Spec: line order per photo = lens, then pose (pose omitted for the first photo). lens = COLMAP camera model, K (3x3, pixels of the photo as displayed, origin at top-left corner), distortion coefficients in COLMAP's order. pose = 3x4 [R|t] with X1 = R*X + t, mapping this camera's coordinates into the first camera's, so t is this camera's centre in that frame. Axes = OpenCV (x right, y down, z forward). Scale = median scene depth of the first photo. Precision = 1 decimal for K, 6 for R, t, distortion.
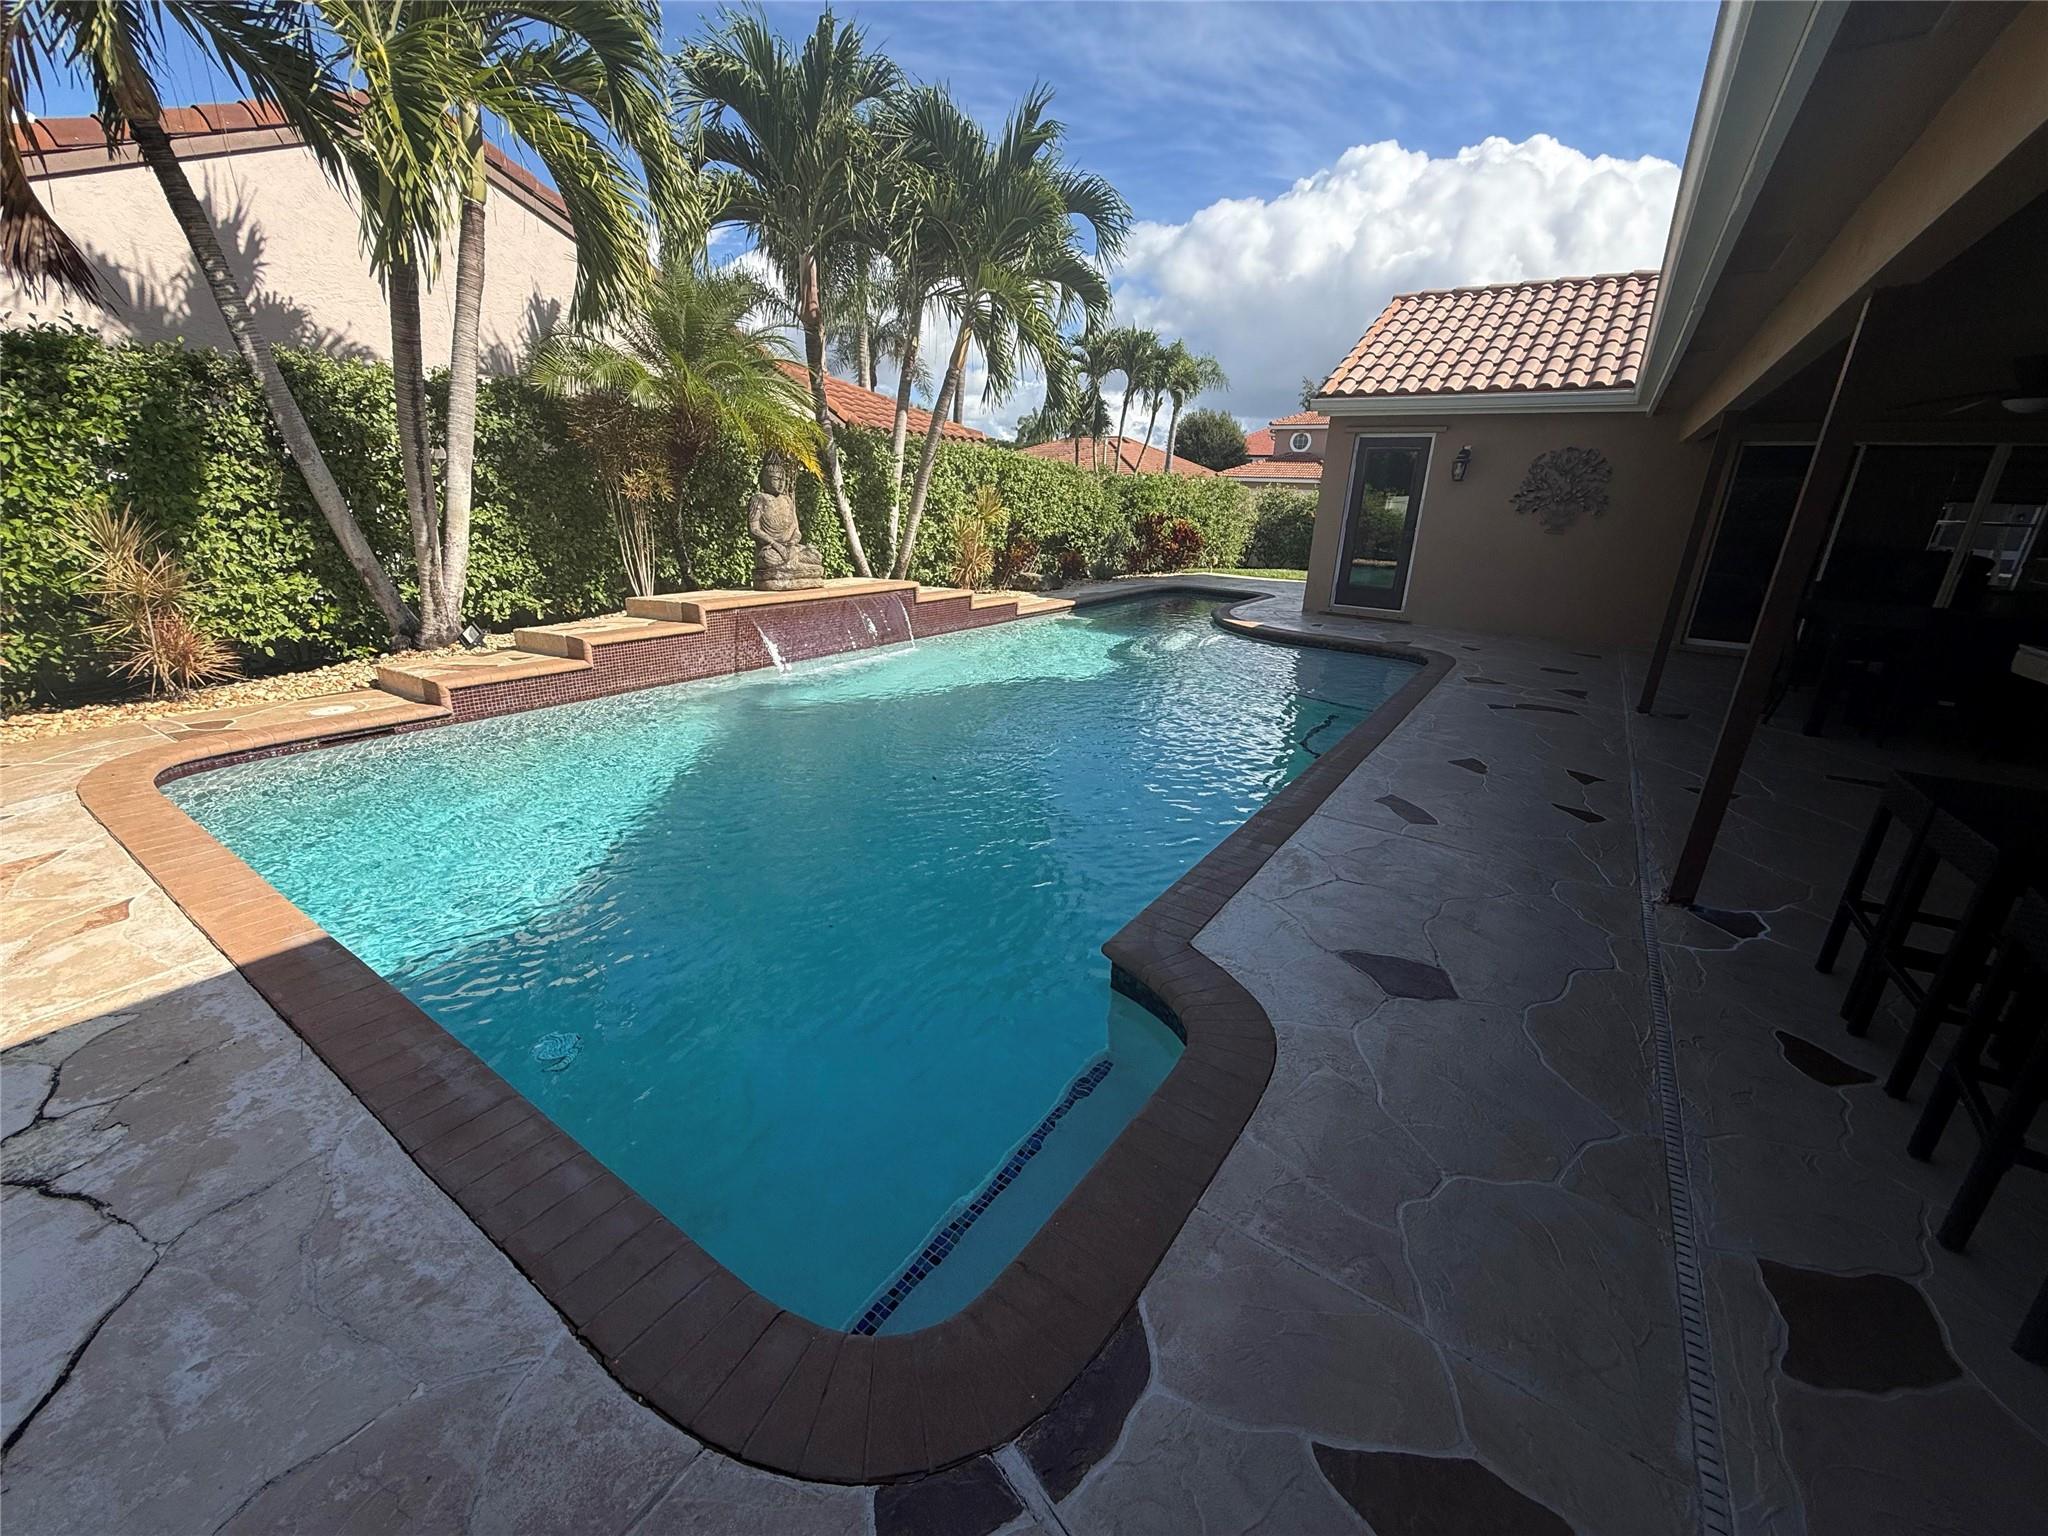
lens RADIAL K [[812.1, 0, 1024.1], [0, 812.1, 767.3], [0, 0, 1]] dist [0.000935, 0.000023]
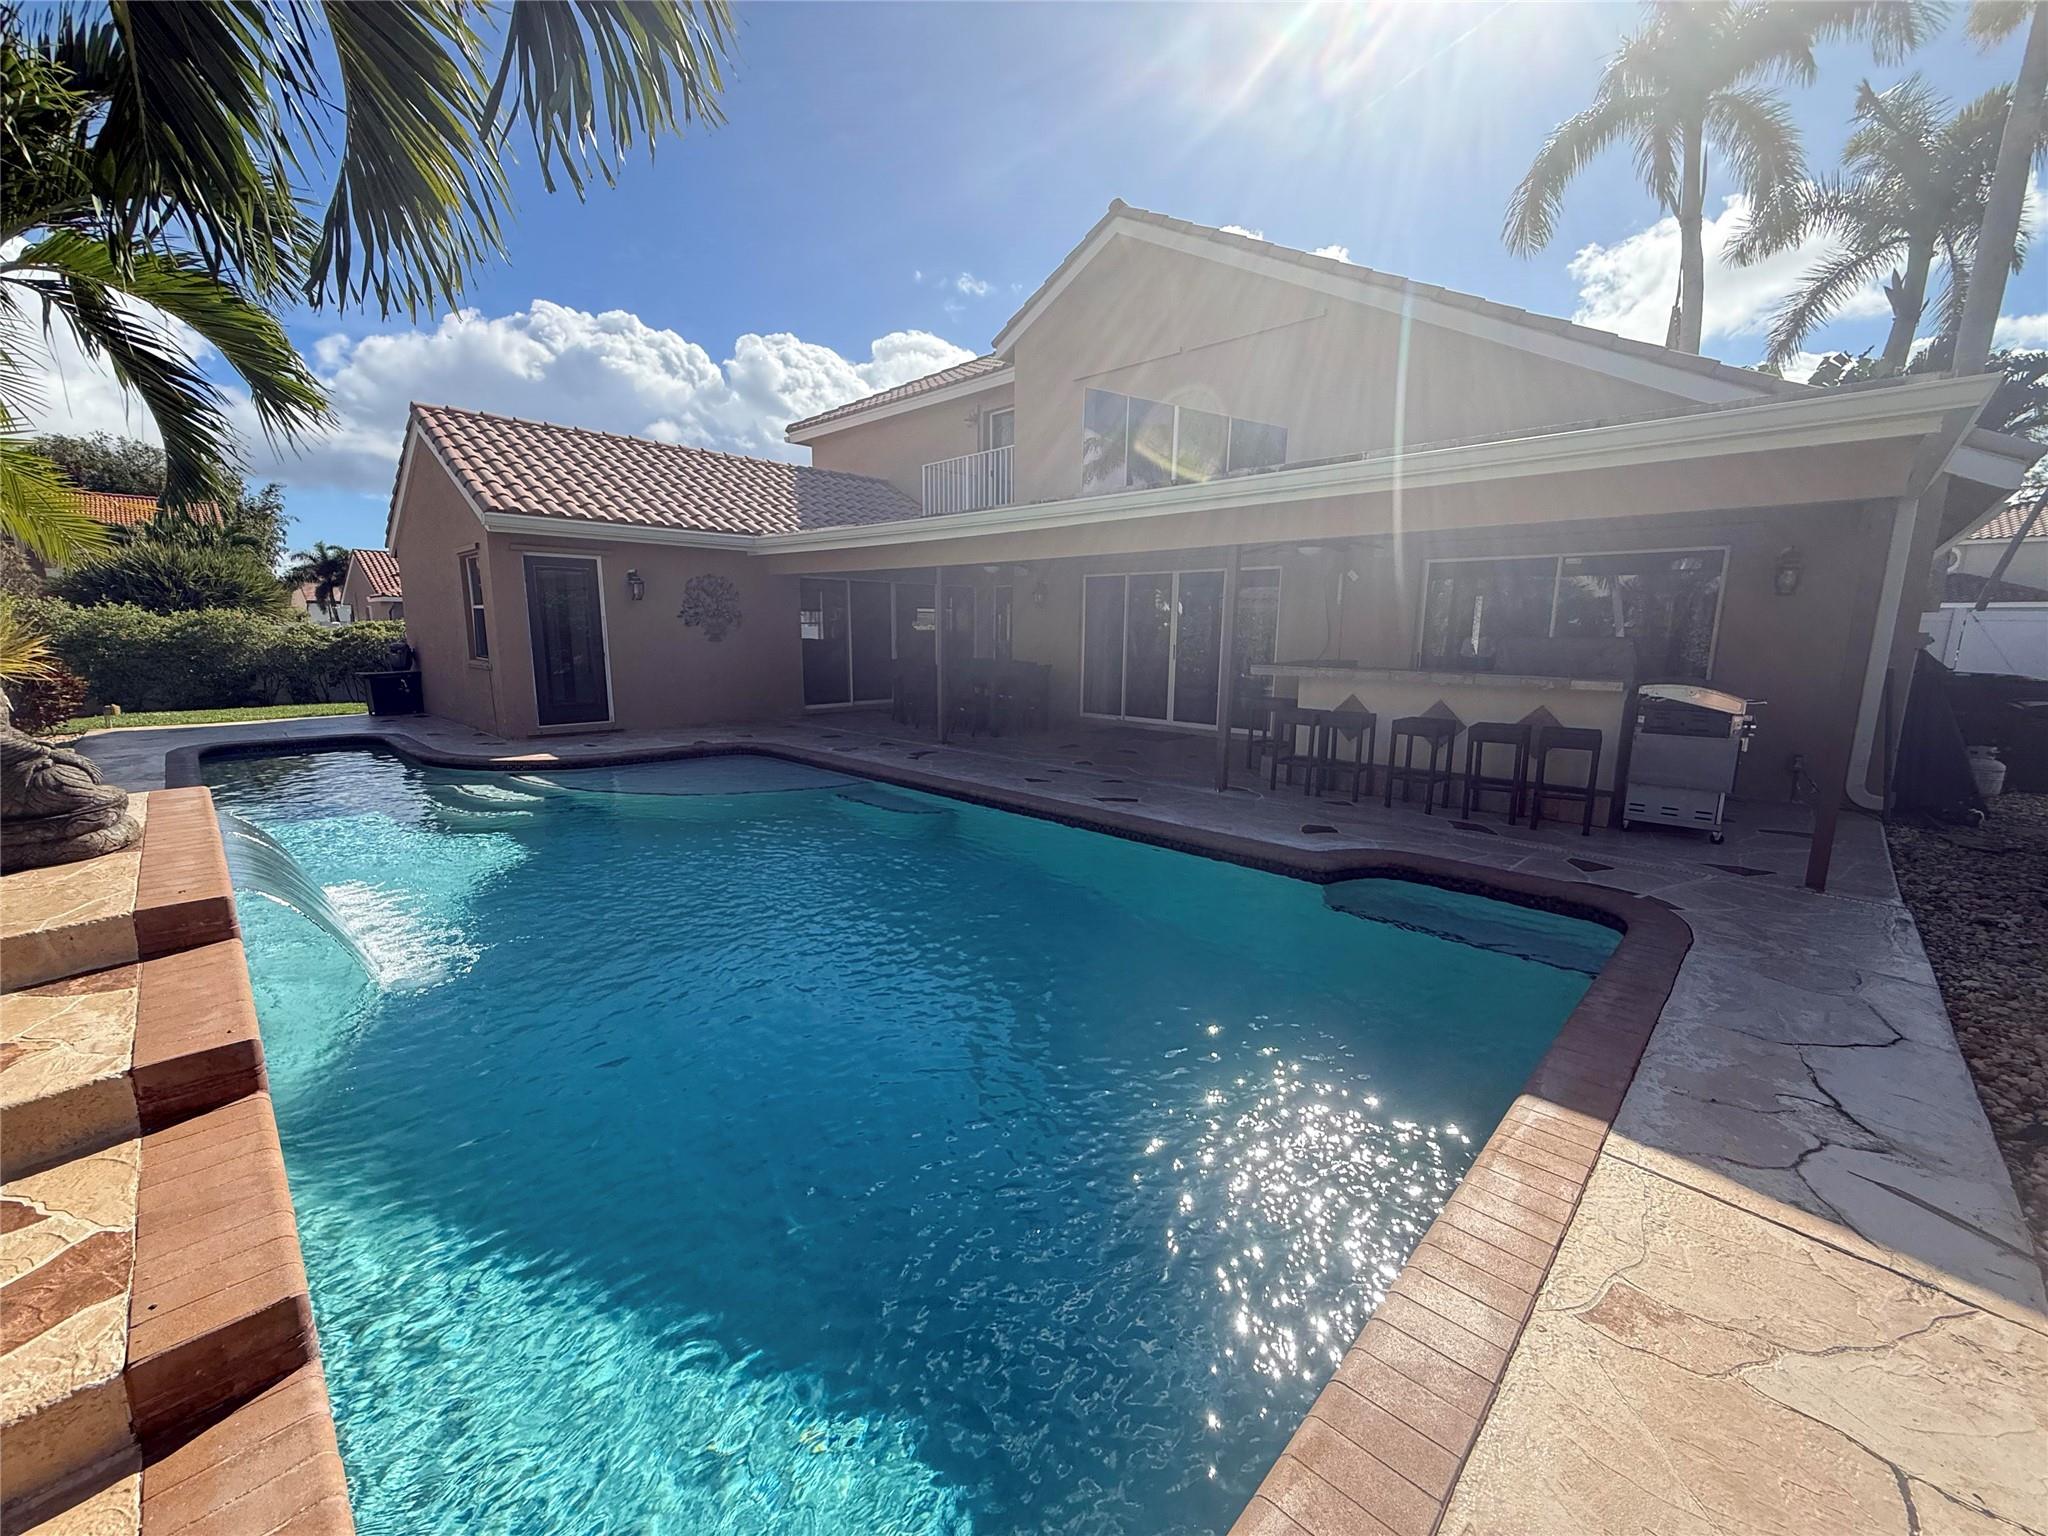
lens RADIAL K [[812.1, 0, 1024.4], [0, 812.1, 768.4], [0, 0, 1]] dist [0.000935, 0.000023]
pose [[0.172754, -0.201436, 0.964147, -2.043194], [0.316548, 0.938290, 0.139316, -0.533419], [-0.932713, 0.281131, 0.225857, 1.387764]]
